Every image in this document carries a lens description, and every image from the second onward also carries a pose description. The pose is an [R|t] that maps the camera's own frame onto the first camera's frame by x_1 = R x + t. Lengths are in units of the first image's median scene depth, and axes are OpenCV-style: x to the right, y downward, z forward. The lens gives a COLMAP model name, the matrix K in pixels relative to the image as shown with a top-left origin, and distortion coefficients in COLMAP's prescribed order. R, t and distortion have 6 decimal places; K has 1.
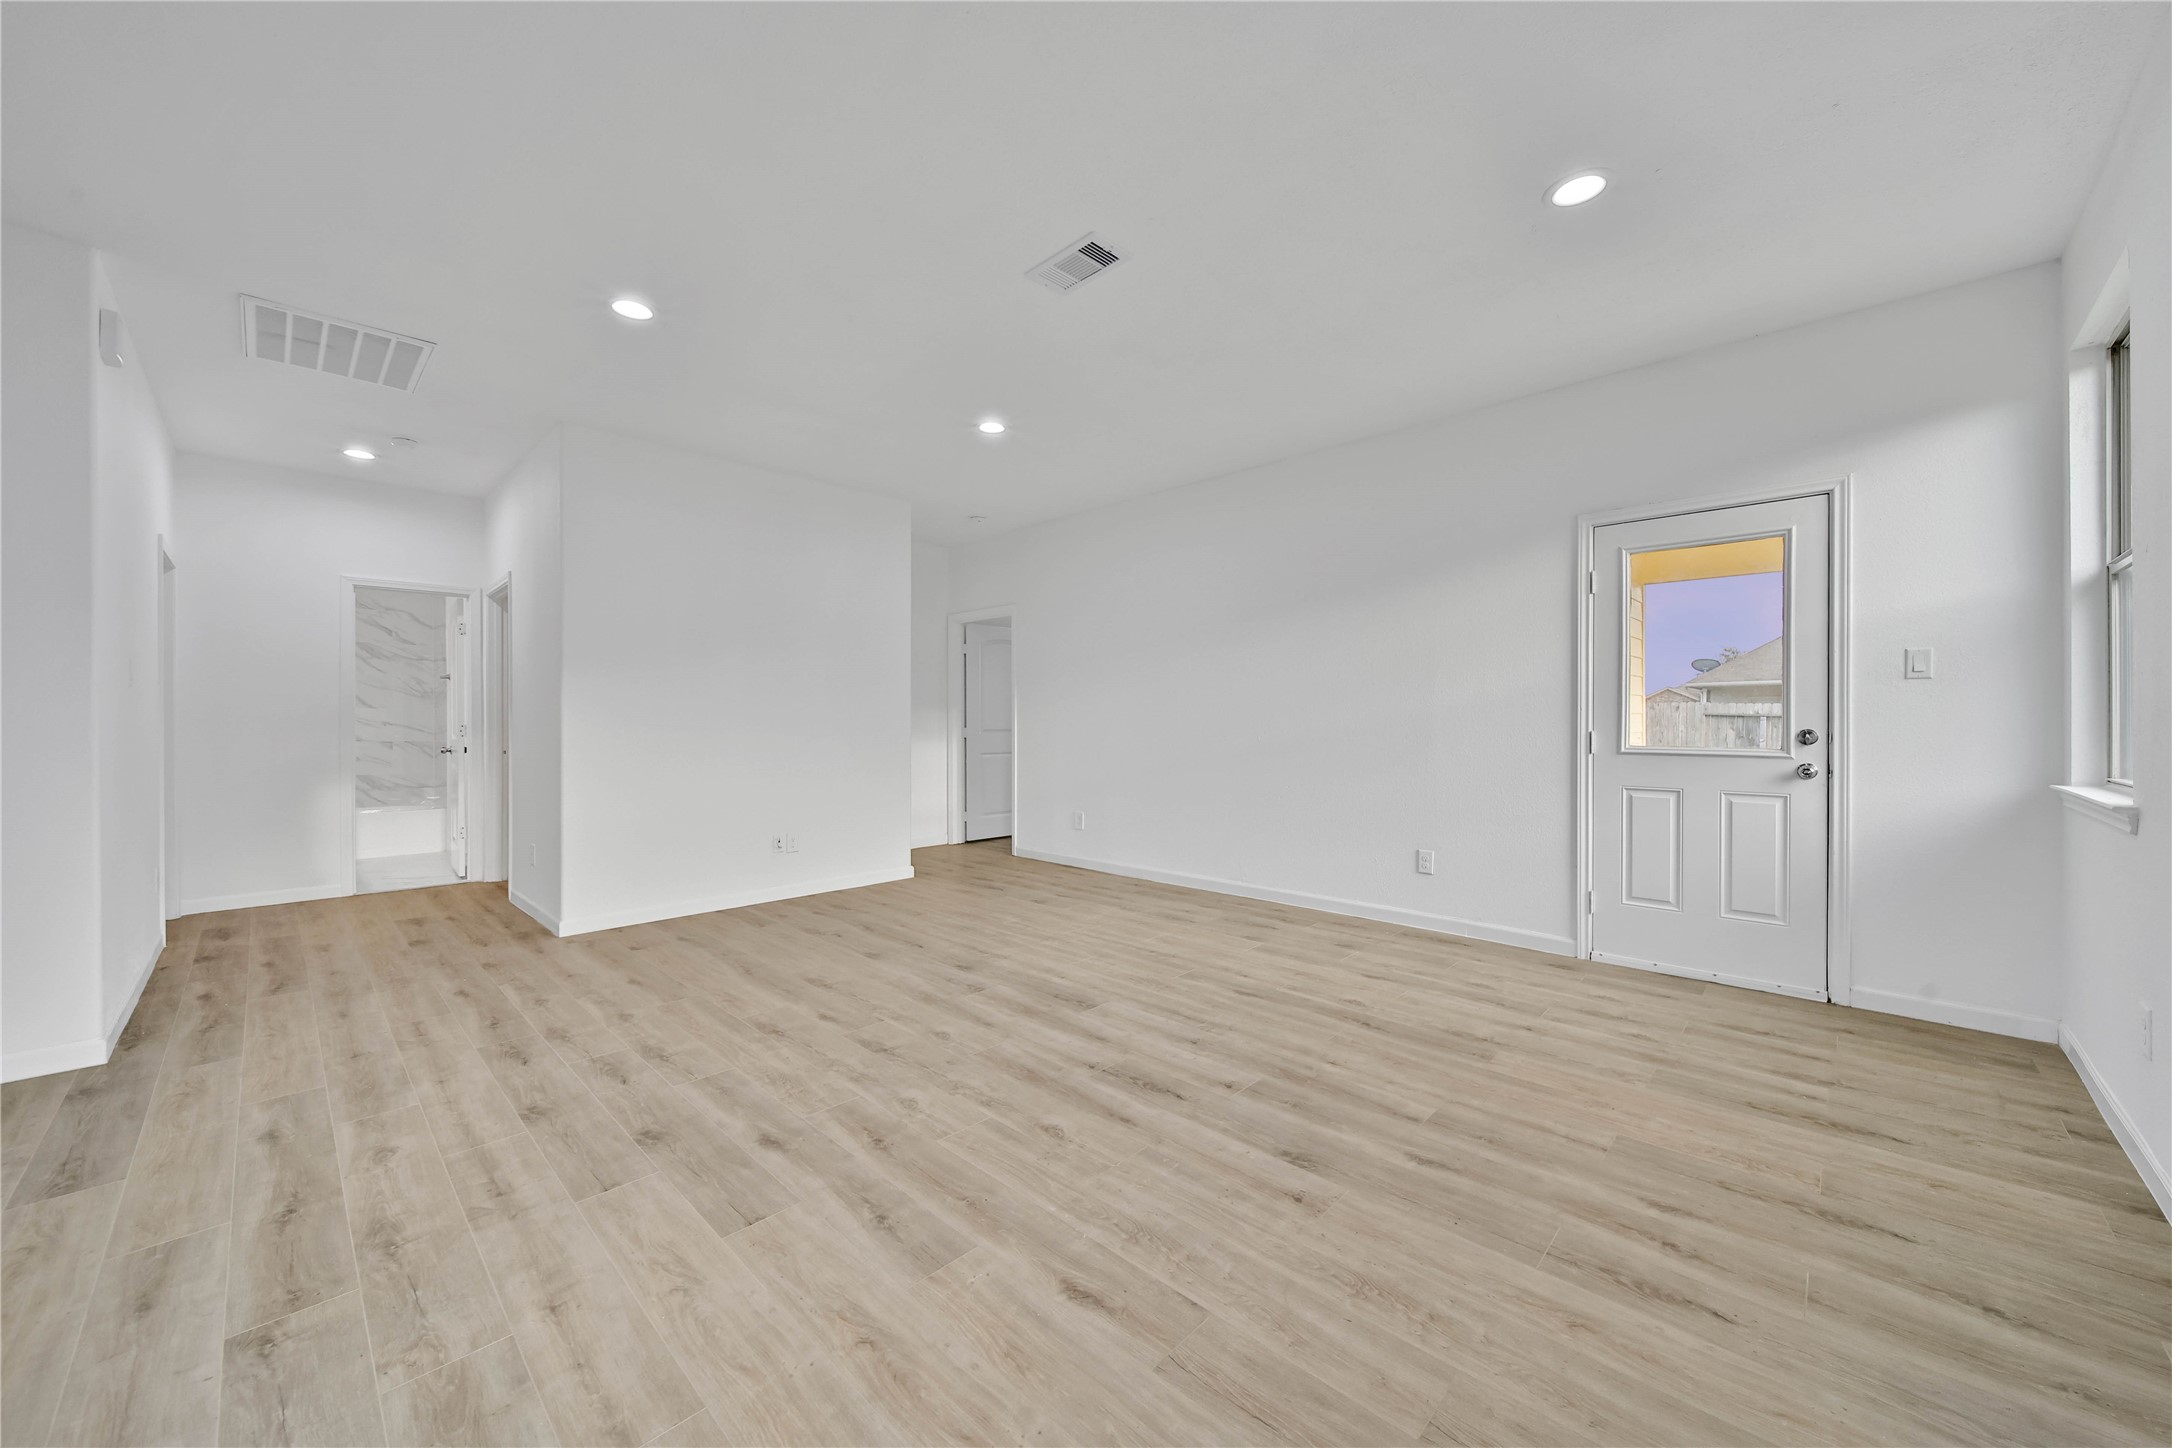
lens RADIAL K [[785.8, 0, 1072.0], [0, 785.8, 720.1], [0, 0, 1]] dist [0.002521, -0.002594]
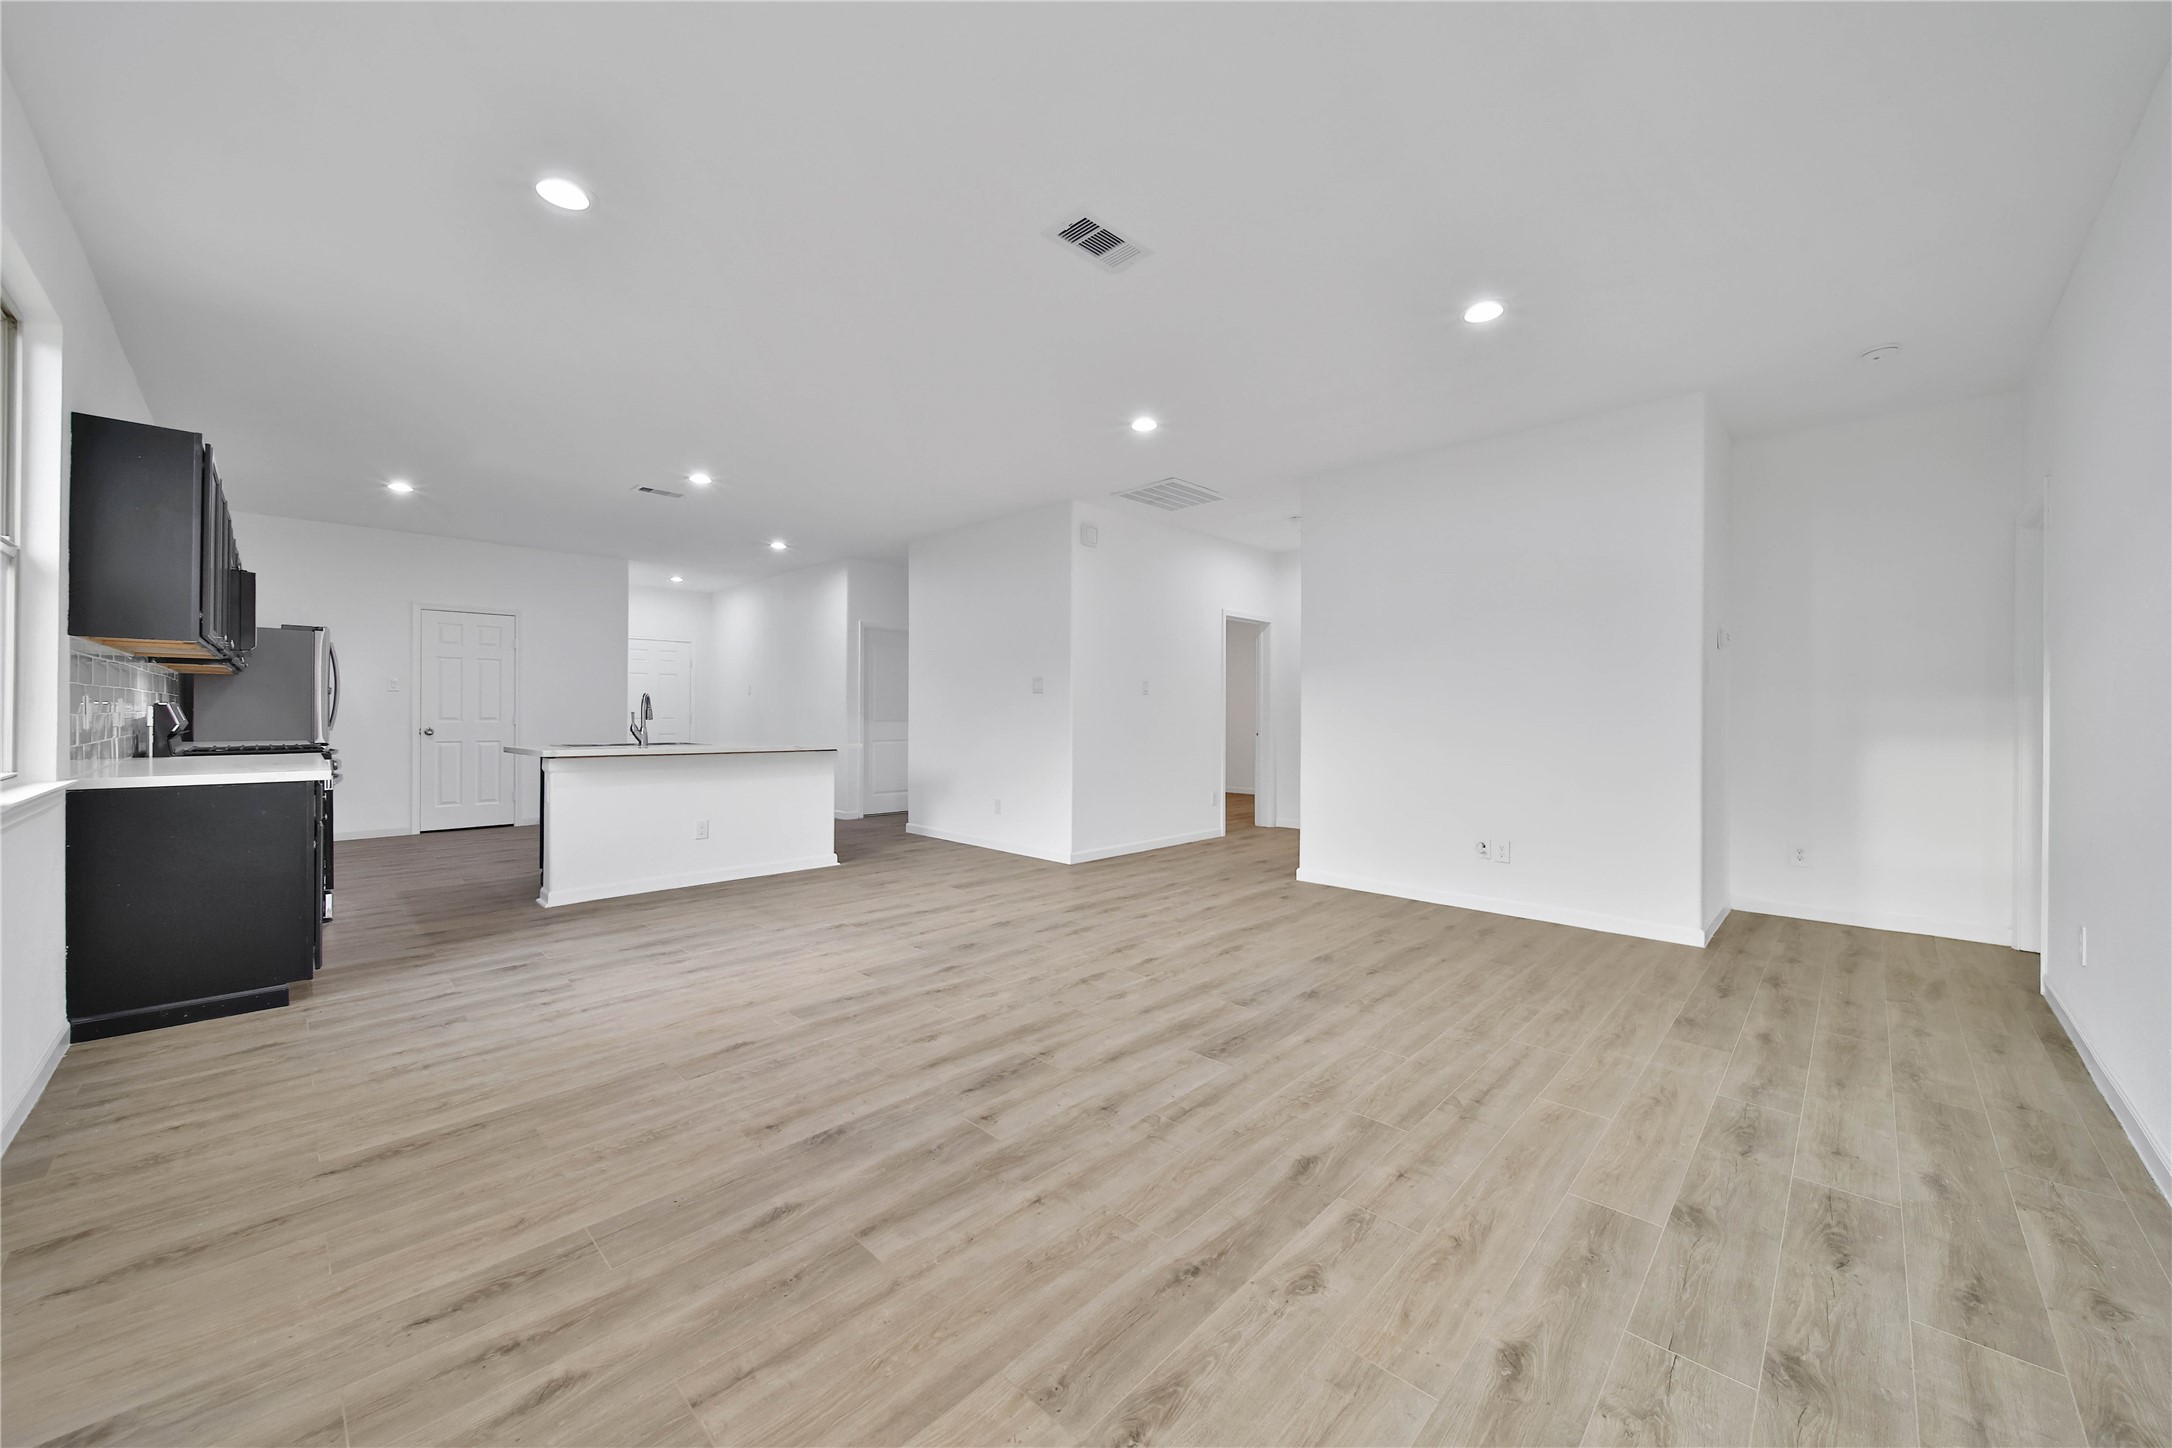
lens RADIAL K [[785.8, 0, 1082.1], [0, 785.8, 706.1], [0, 0, 1]] dist [0.002521, -0.002594]
pose [[0.013507, -0.005806, -0.999892, 1.117575], [-0.003726, 0.999976, -0.005857, -0.001081], [0.999902, 0.003804, 0.013486, 1.110087]]
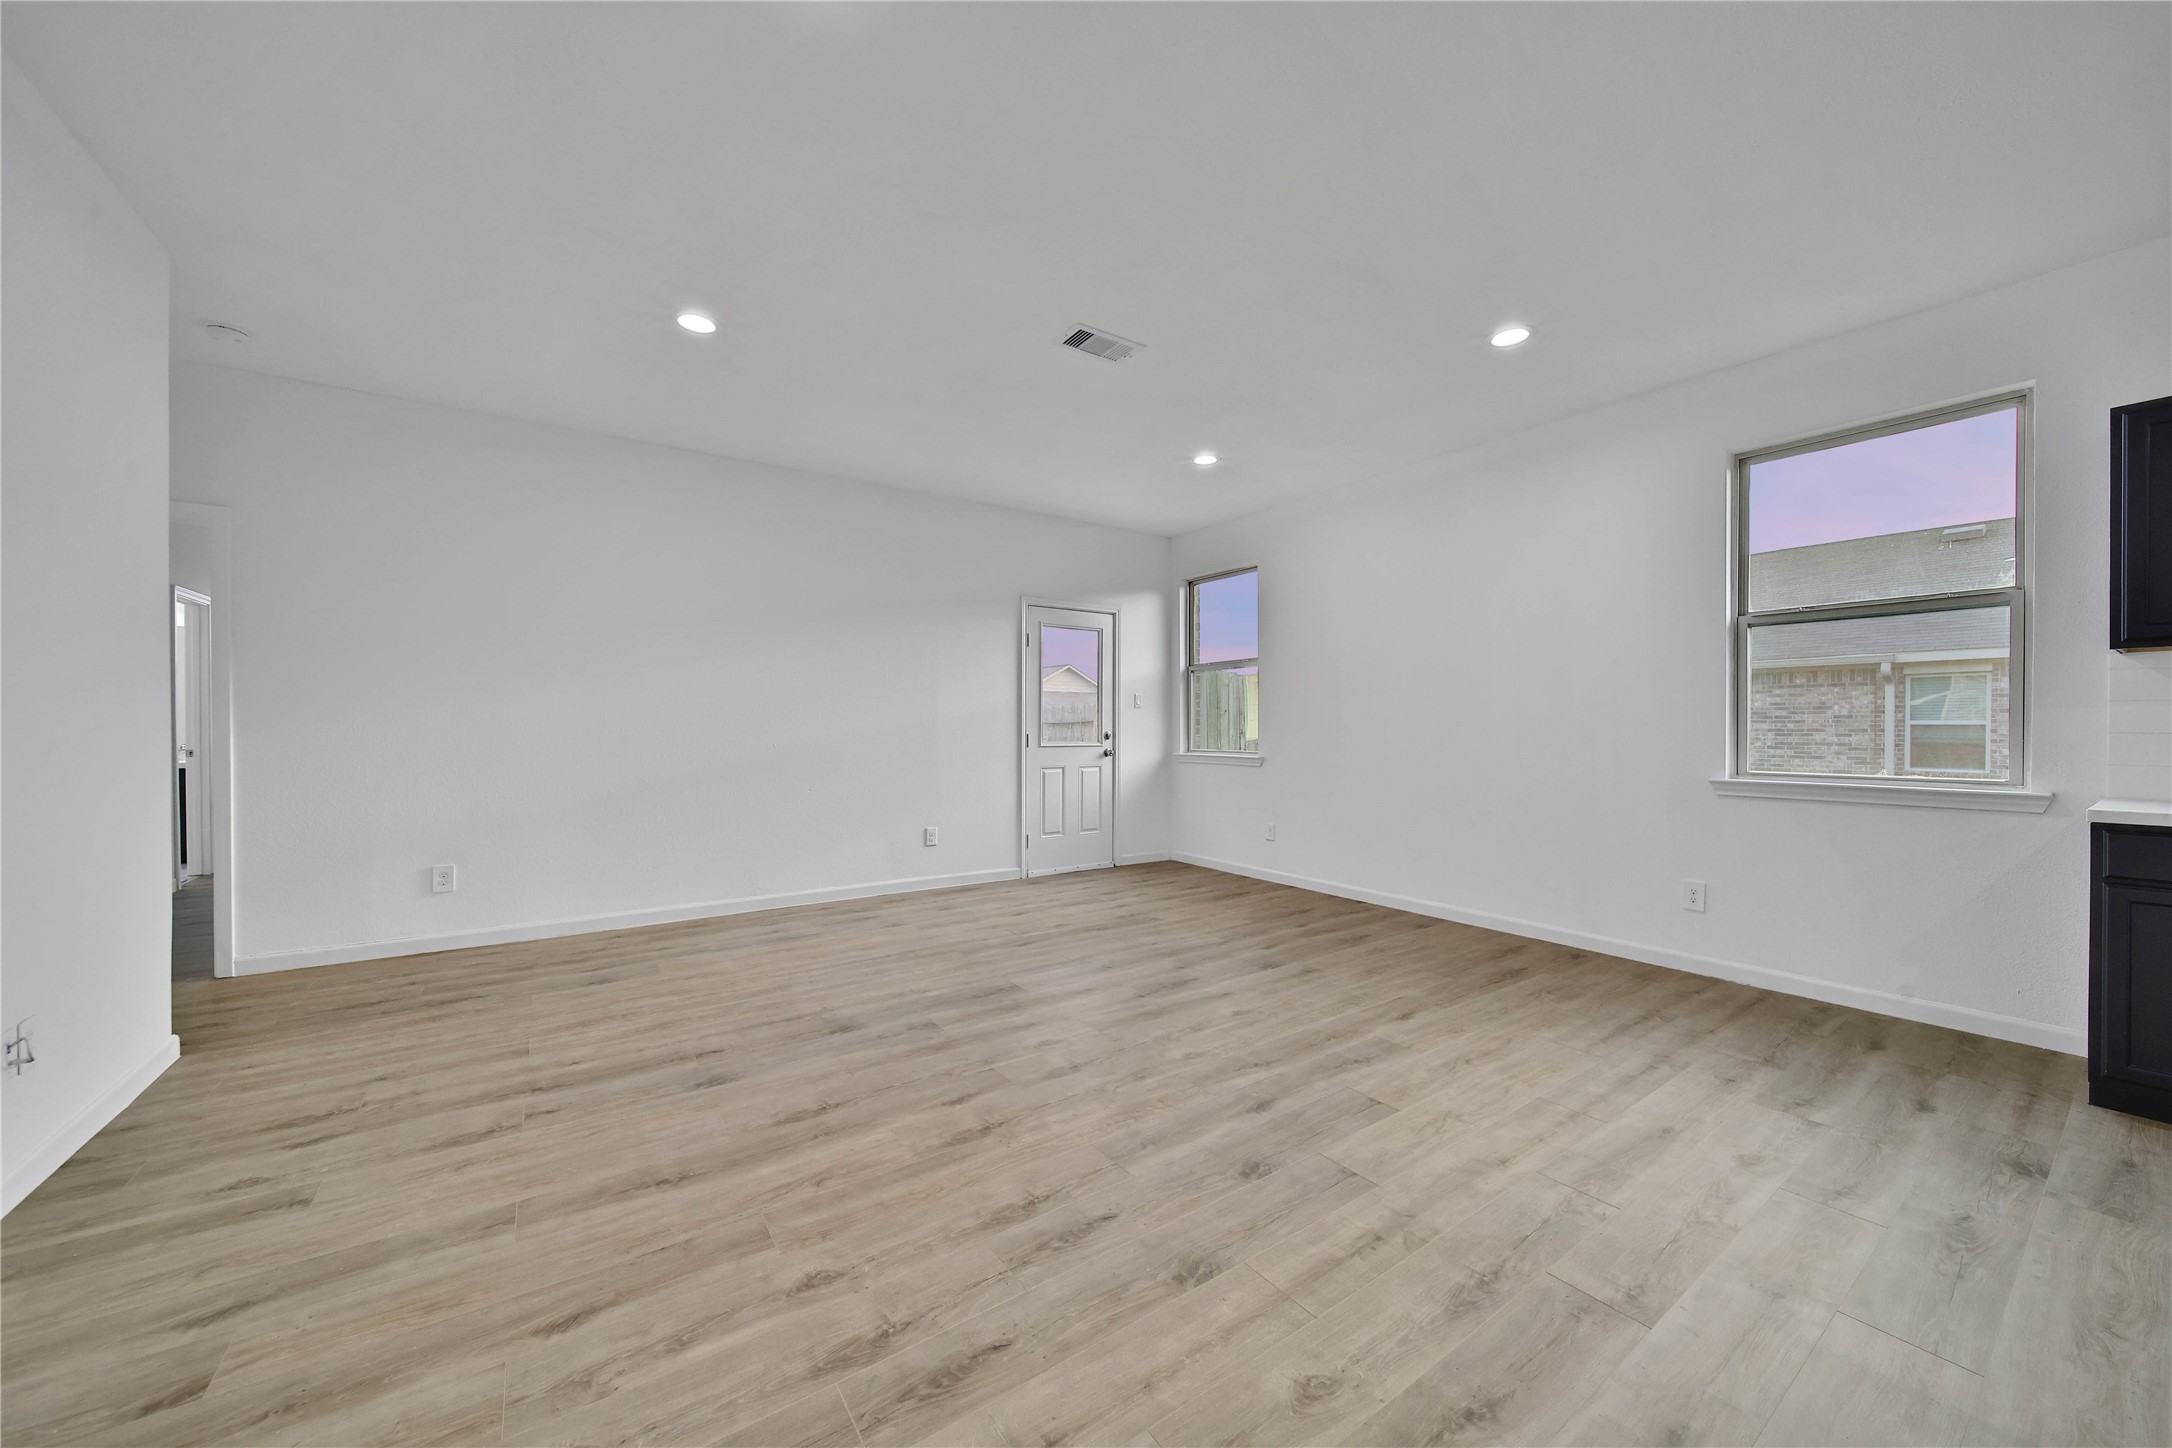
lens RADIAL K [[785.8, 0, 1067.4], [0, 785.8, 753.6], [0, 0, 1]] dist [0.002521, -0.002594]
pose [[0.195023, -0.031674, 0.980287, -1.332831], [-0.001923, 0.999464, 0.032677, 0.004199], [-0.980797, -0.008258, 0.194858, 0.934970]]
